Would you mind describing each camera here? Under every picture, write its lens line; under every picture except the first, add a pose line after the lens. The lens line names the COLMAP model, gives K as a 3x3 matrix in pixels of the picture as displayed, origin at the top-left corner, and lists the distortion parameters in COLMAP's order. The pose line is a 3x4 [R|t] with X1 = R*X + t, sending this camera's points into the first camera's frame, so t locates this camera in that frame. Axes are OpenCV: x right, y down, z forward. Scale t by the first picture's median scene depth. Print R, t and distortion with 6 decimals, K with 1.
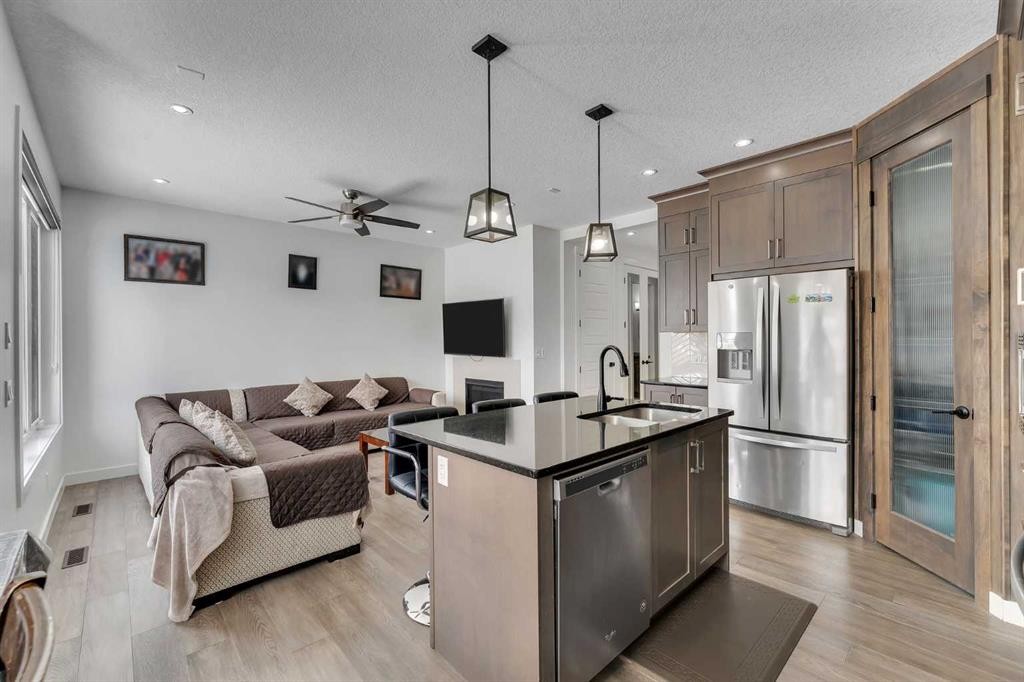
lens RADIAL K [[436.8, 0, 511.7], [0, 436.8, 339.9], [0, 0, 1]] dist [0.000981, -0.000656]
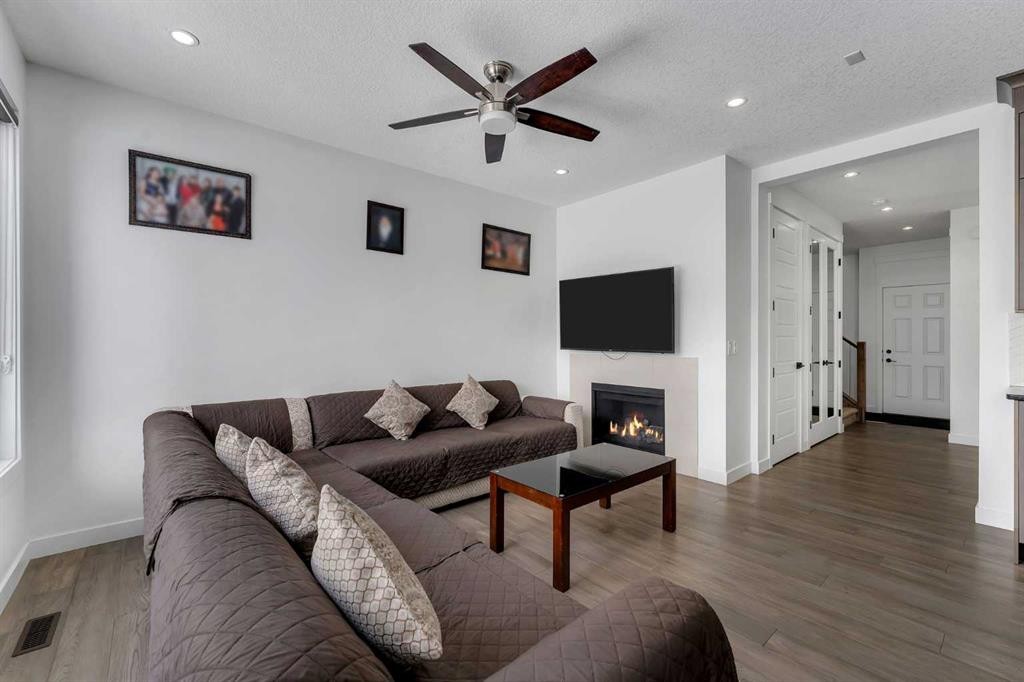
lens RADIAL K [[436.8, 0, 510.9], [0, 436.8, 340.9], [0, 0, 1]] dist [0.000981, -0.000656]
pose [[0.998993, 0.005837, -0.044486, -0.257683], [-0.005770, 0.999982, 0.001630, 0.021724], [0.044495, -0.001372, 0.999009, 0.330114]]
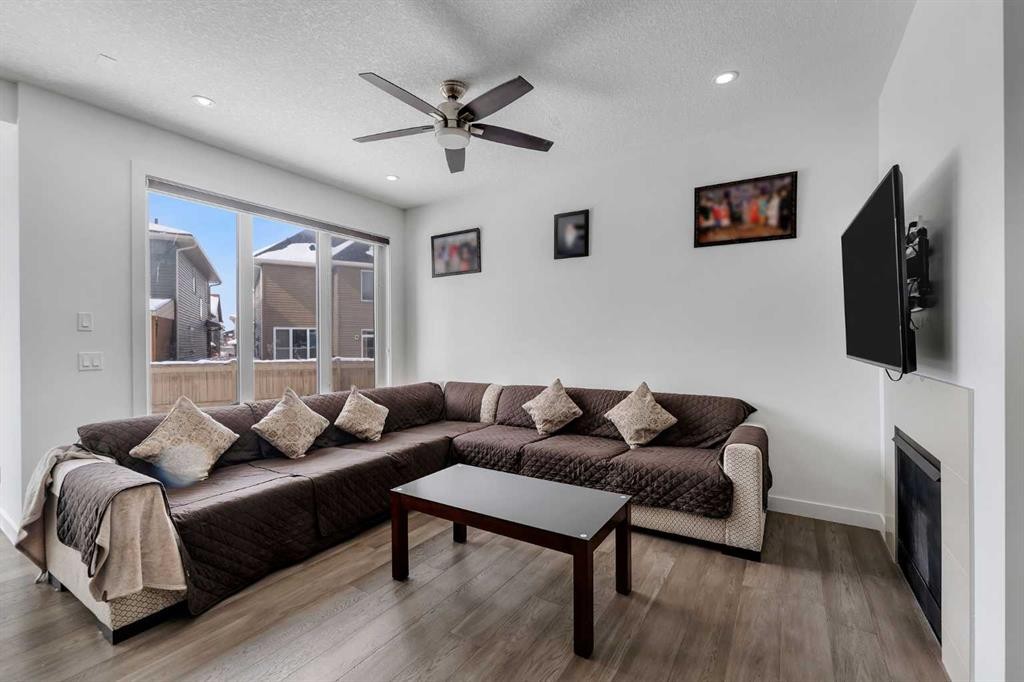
lens RADIAL K [[436.8, 0, 490.0], [0, 436.8, 343.1], [0, 0, 1]] dist [0.000981, -0.000656]
pose [[0.234385, 0.012693, -0.972061, 0.206676], [0.002845, 0.999902, 0.013742, 0.015207], [0.972140, -0.005987, 0.234326, 0.723245]]
